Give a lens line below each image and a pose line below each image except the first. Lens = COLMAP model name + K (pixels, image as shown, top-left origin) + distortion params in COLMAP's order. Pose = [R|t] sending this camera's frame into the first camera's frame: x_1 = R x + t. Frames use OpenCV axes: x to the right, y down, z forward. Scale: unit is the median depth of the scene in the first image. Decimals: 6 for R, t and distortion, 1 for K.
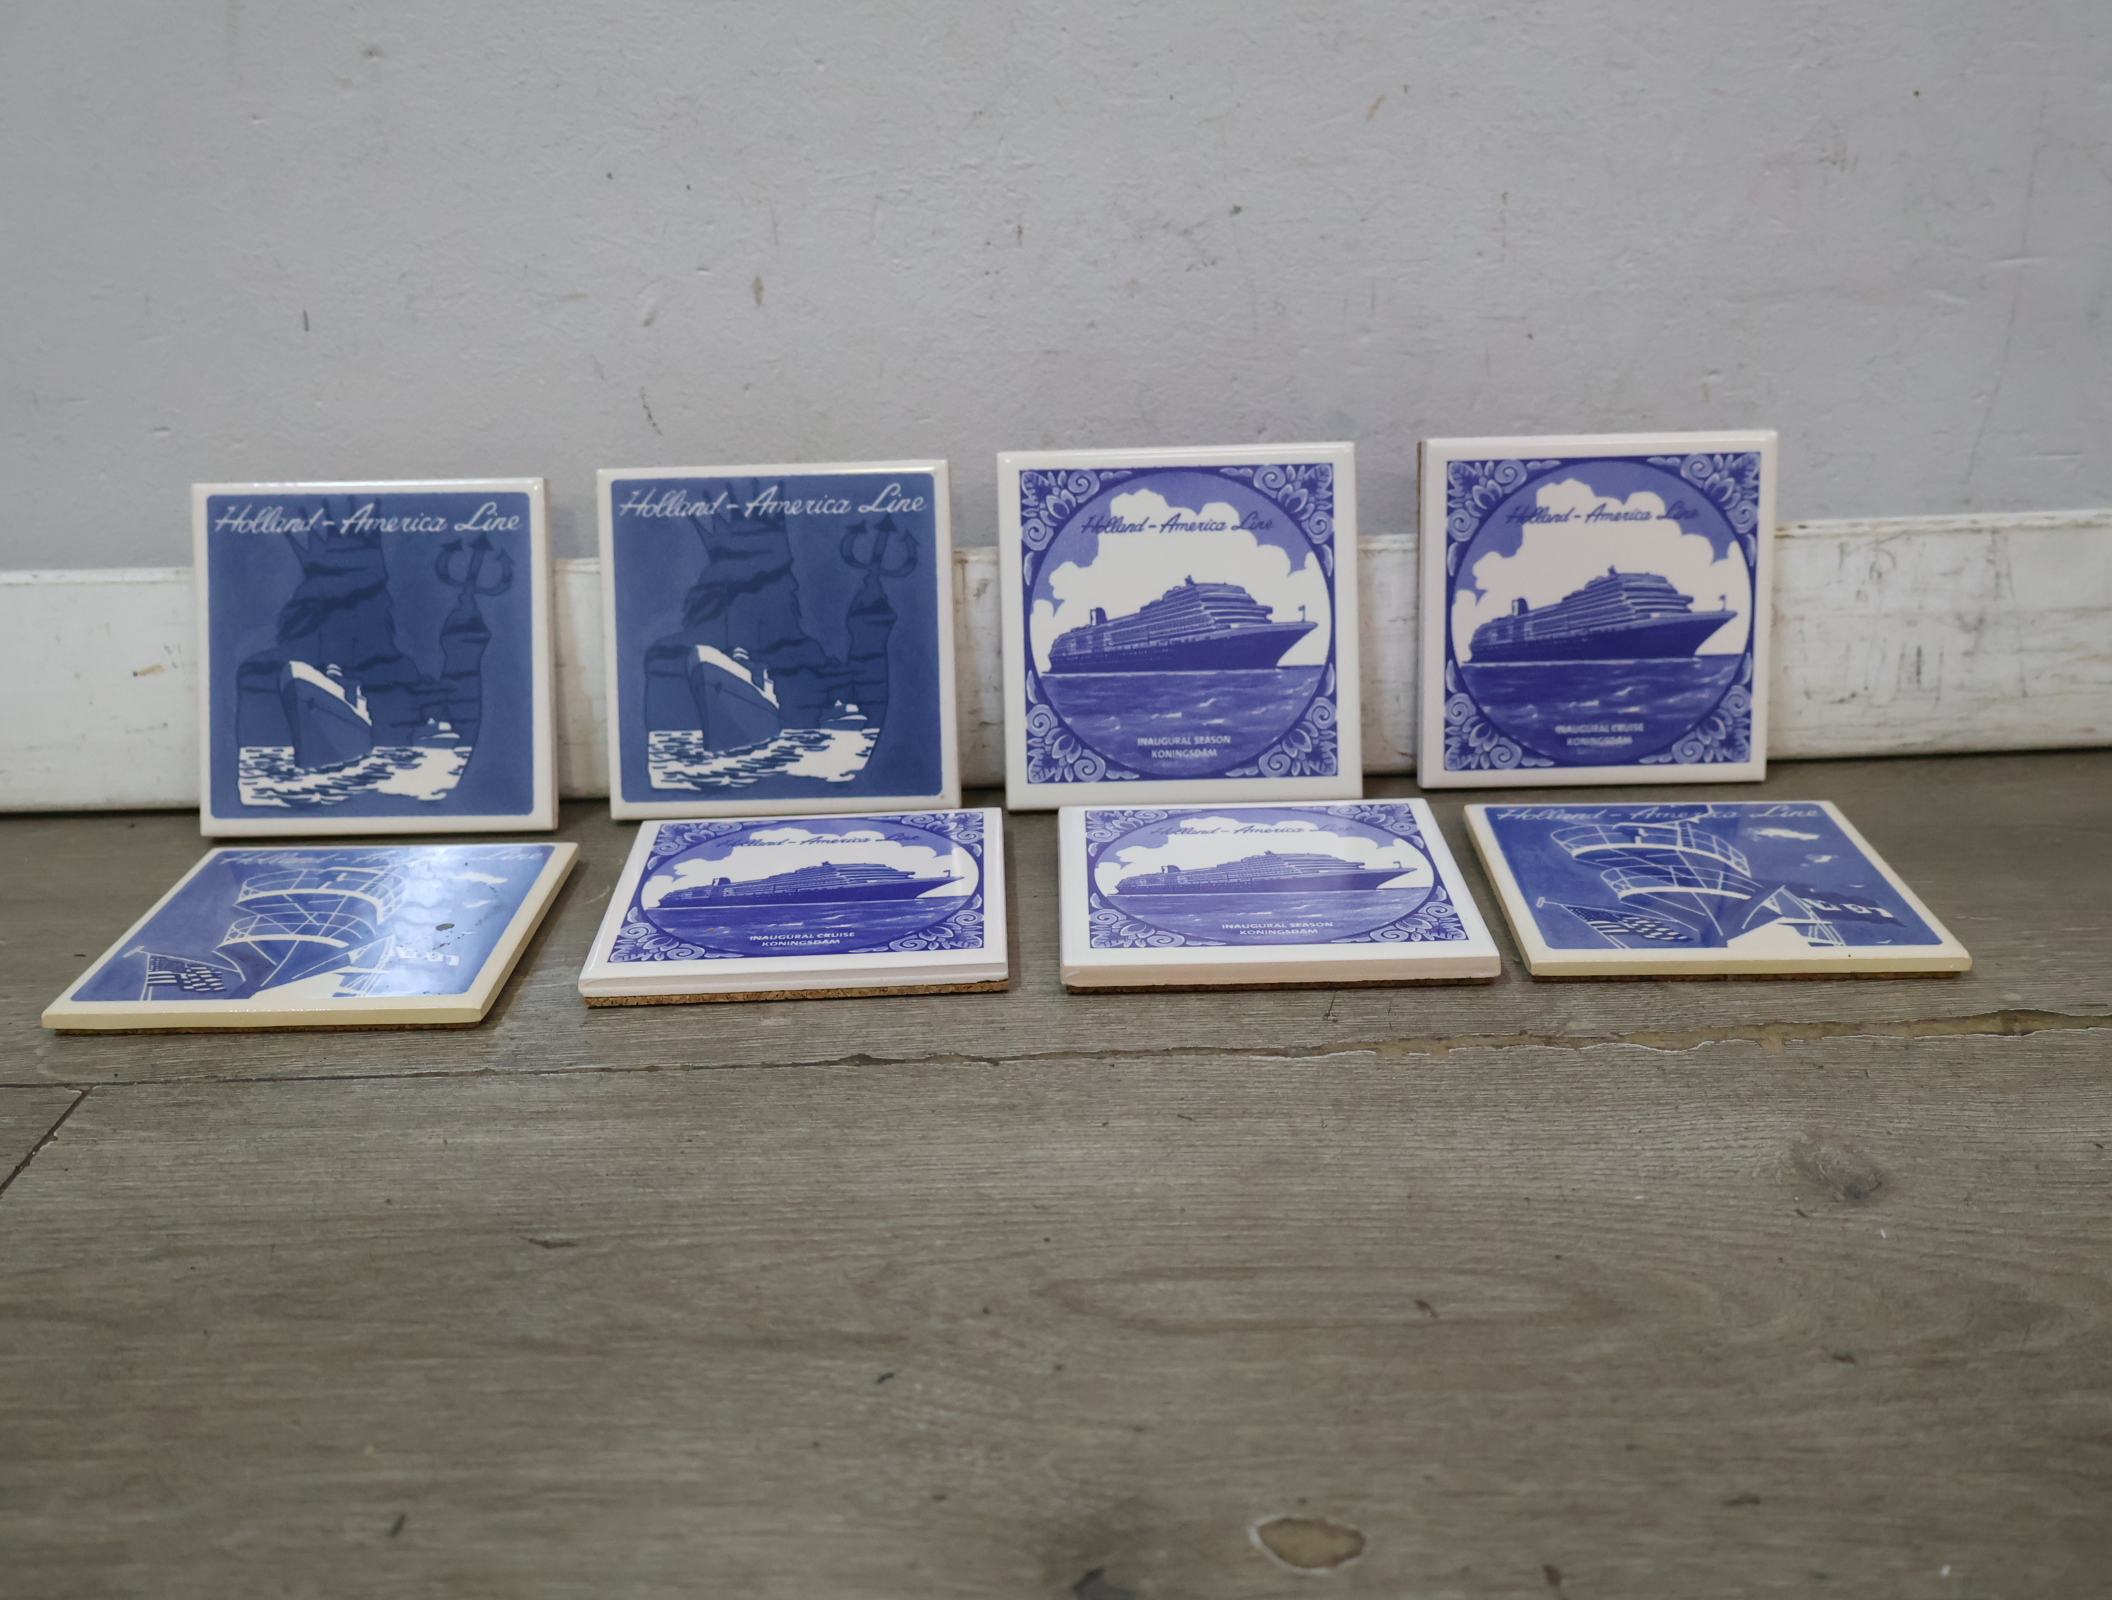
lens RADIAL K [[2047.1, 0, 1036.3], [0, 2047.1, 810.3], [0, 0, 1]] dist [0.014691, 0.000000]
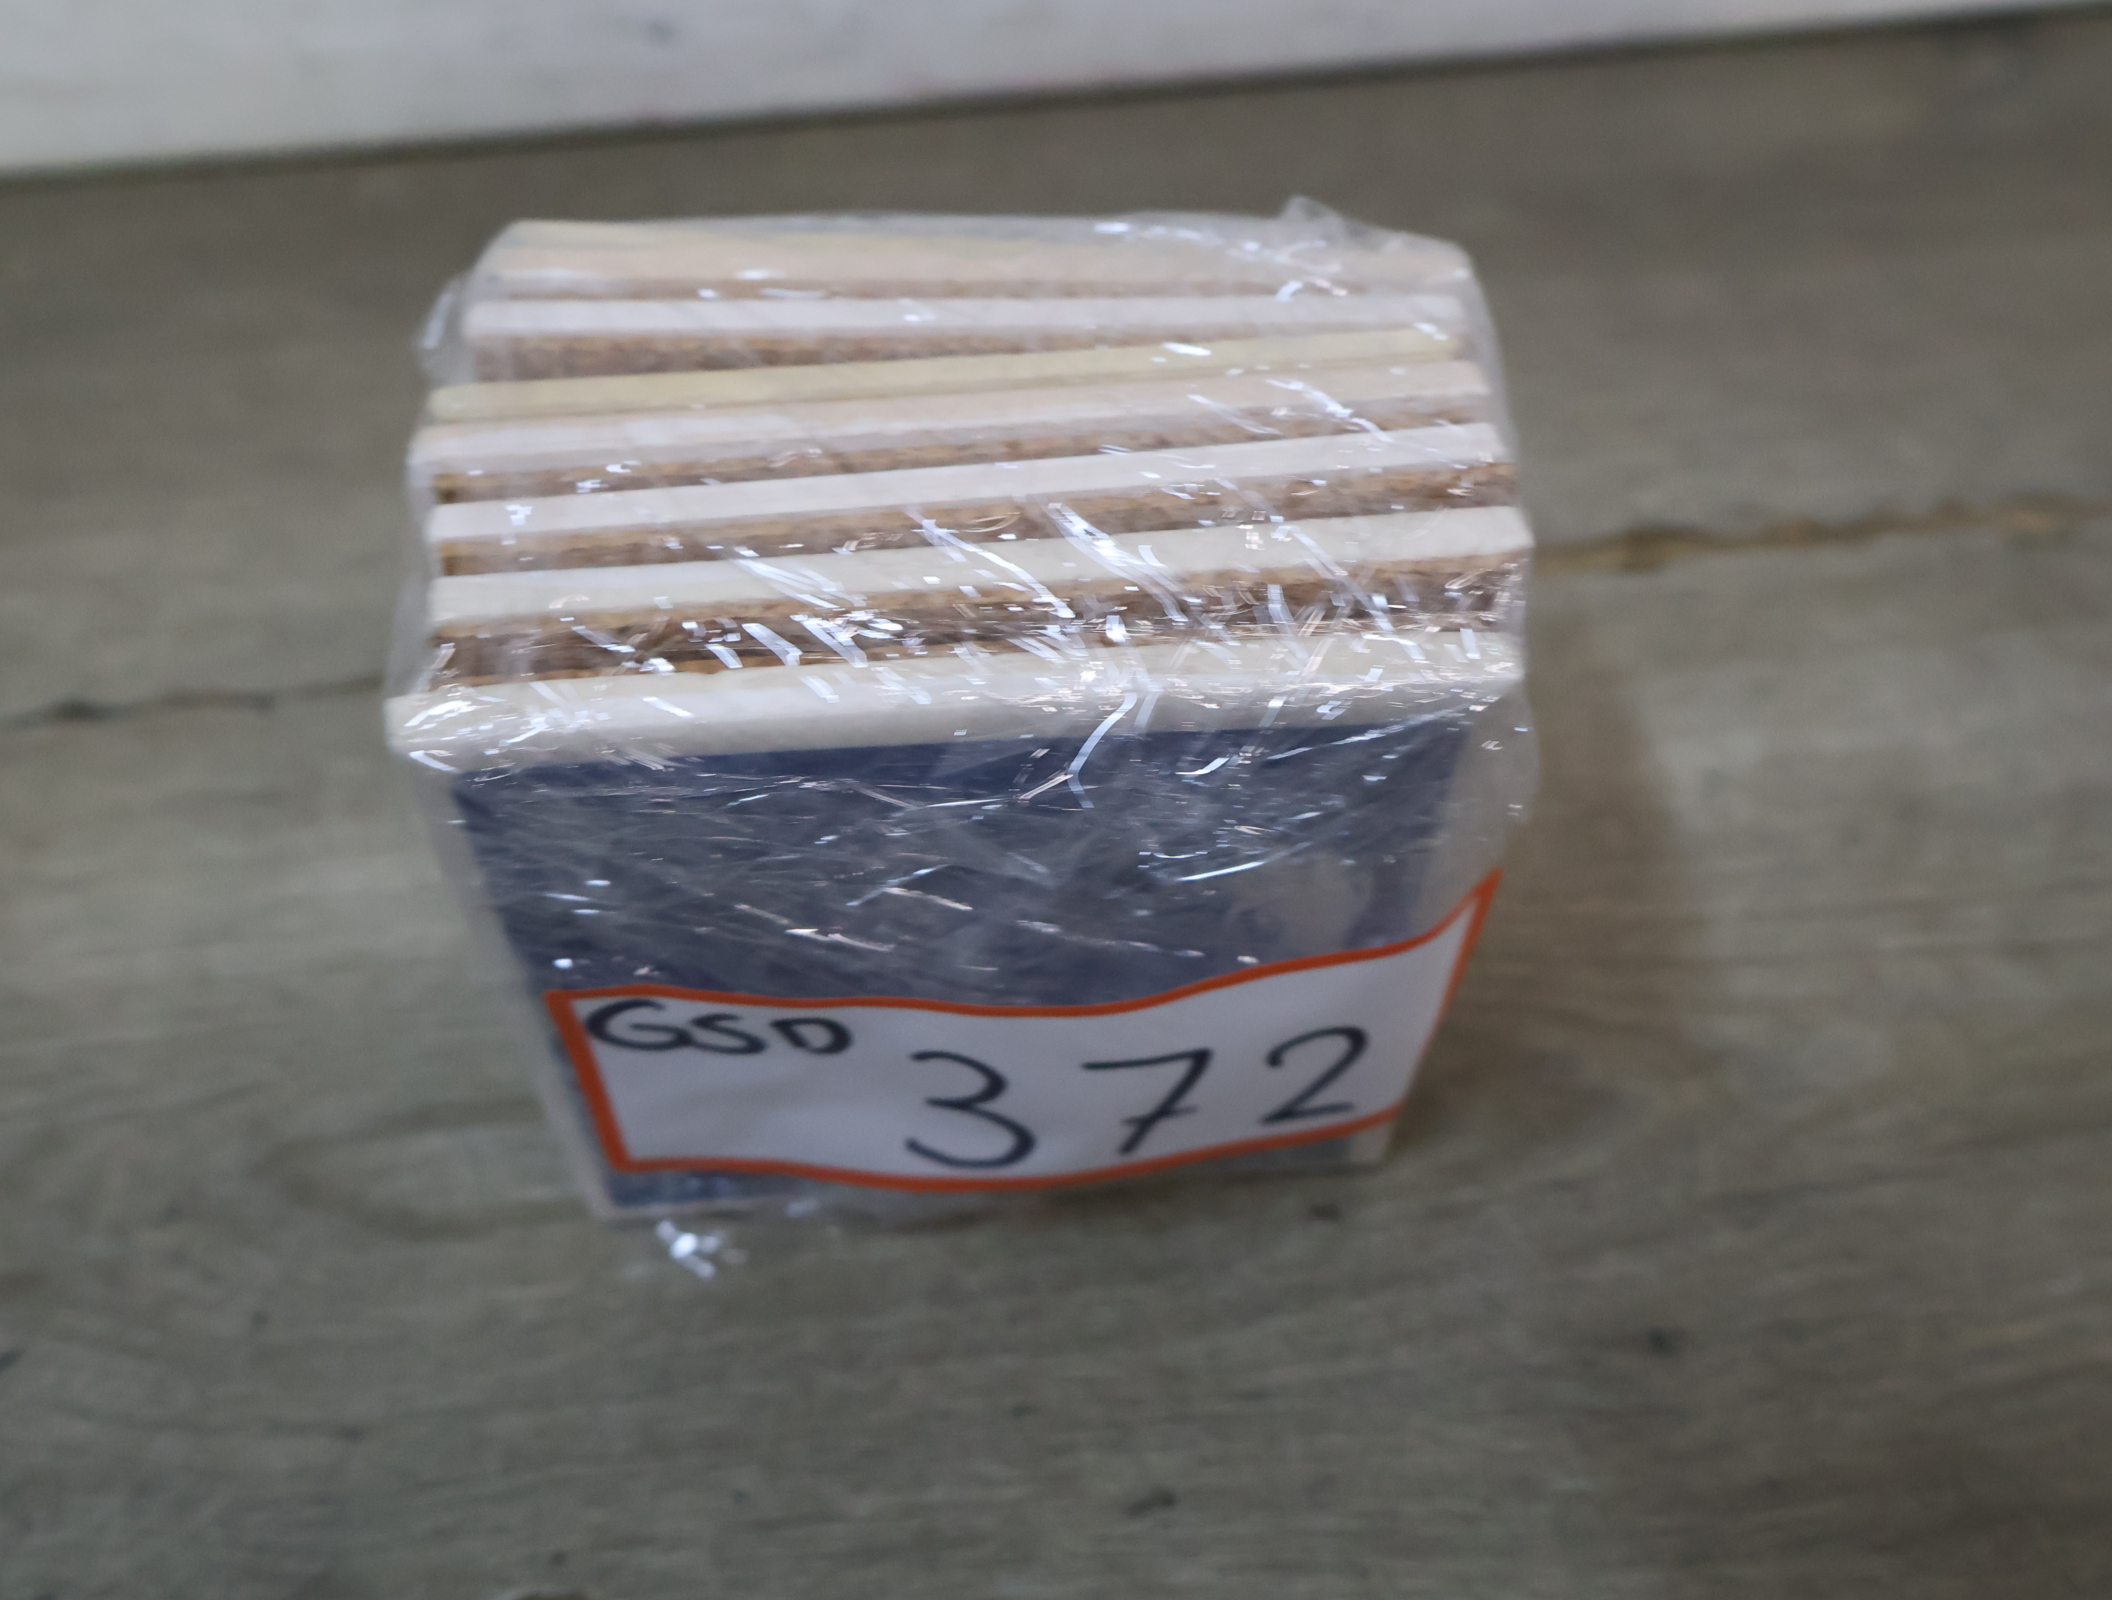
lens RADIAL K [[2047.1, 0, 1042.4], [0, 2047.1, 794.2], [0, 0, 1]] dist [0.014691, 0.000000]
pose [[0.992168, -0.077759, 0.097758, 0.136407], [0.027402, 0.899040, 0.437008, -0.119462], [-0.121869, -0.430906, 0.894130, 0.244130]]
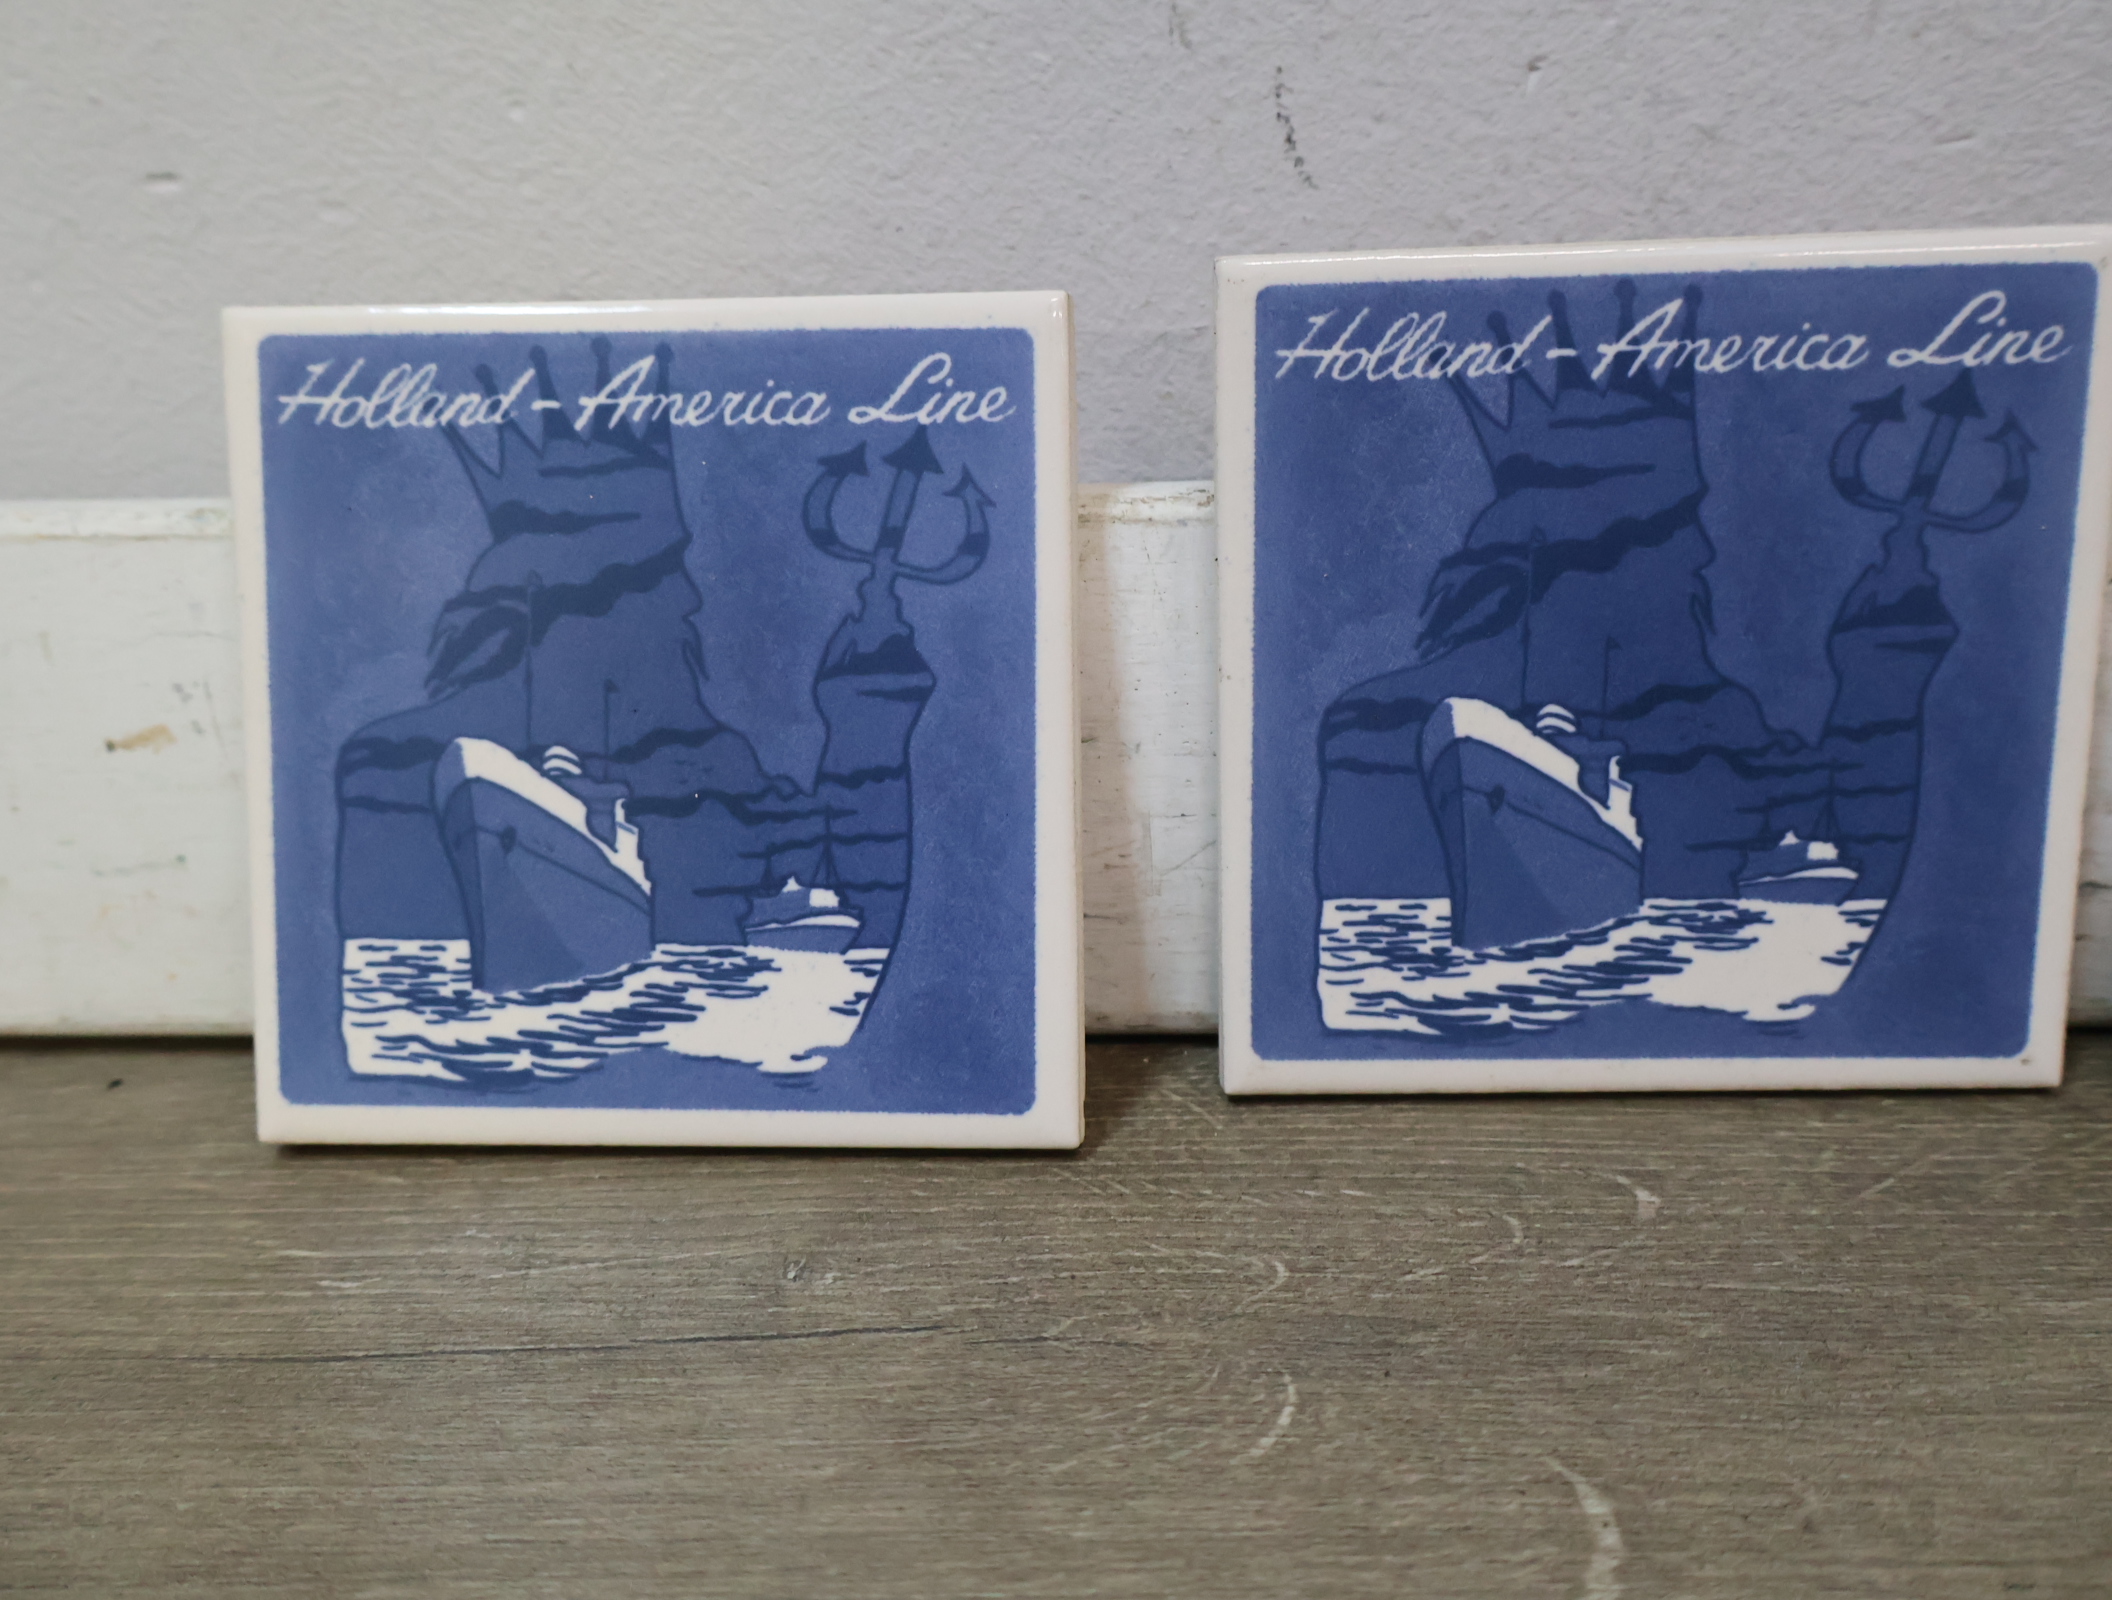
lens RADIAL K [[2047.1, 0, 952.6], [0, 2047.1, 747.2], [0, 0, 1]] dist [0.014691, 0.000000]
pose [[0.999620, 0.004655, -0.027154, -0.255684], [-0.001204, 0.992062, 0.125743, -0.123177], [0.027524, -0.125662, 0.991691, 0.599357]]
